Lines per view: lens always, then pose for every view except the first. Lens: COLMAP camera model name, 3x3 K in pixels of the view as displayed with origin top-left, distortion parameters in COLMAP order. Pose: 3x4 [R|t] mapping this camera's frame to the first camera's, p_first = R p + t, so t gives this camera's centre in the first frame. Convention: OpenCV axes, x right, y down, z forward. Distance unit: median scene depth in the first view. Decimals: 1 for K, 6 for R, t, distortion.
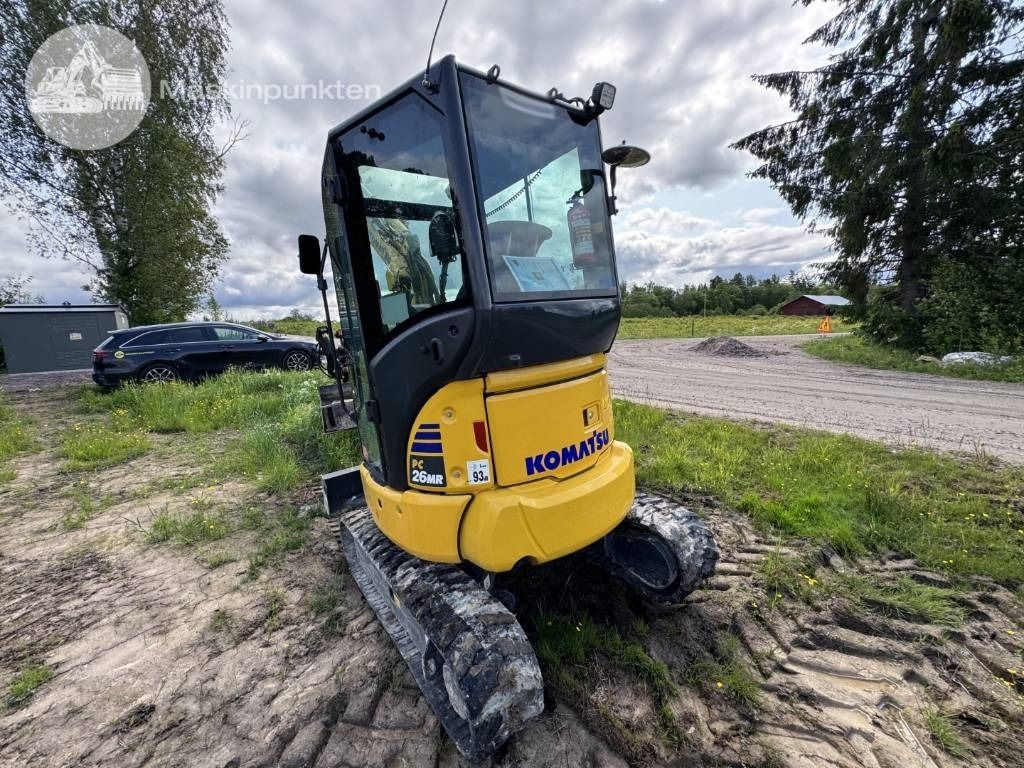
lens RADIAL K [[411.0, 0, 510.5], [0, 411.0, 383.1], [0, 0, 1]] dist [-0.002554, 0.000176]
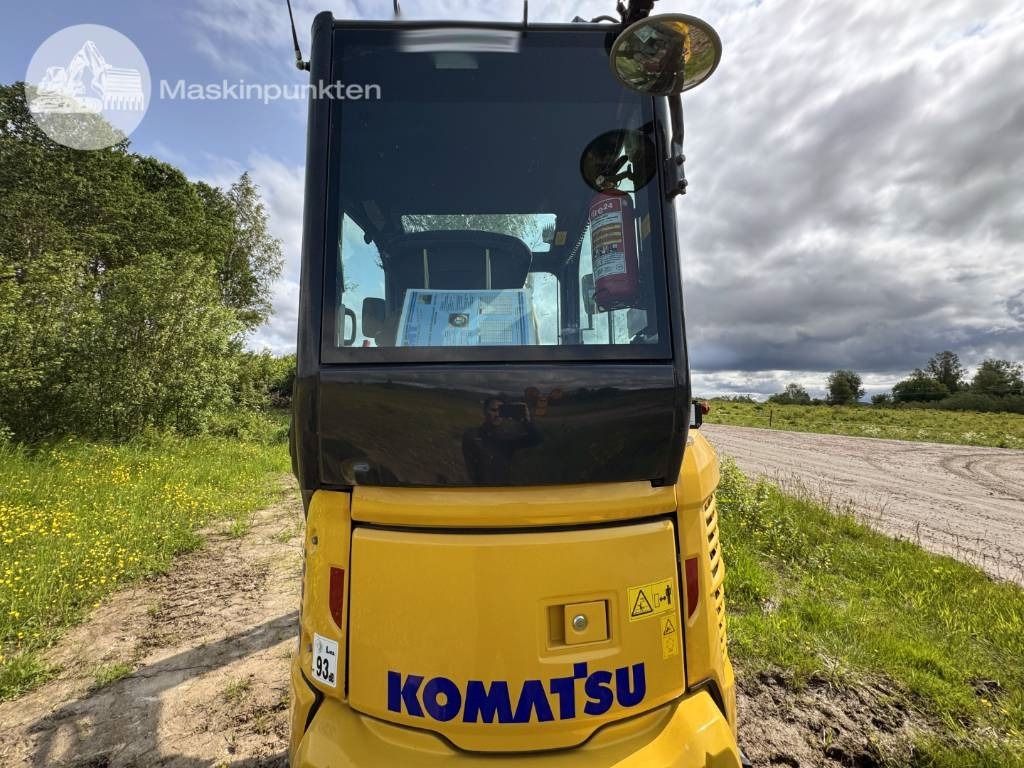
lens RADIAL K [[411.0, 0, 510.5], [0, 411.0, 383.1], [0, 0, 1]] dist [-0.002554, 0.000176]
pose [[0.790870, 0.041344, -0.610586, 0.430552], [-0.149998, 0.980378, -0.127904, -0.116367], [0.593317, 0.192742, 0.781553, 0.605348]]
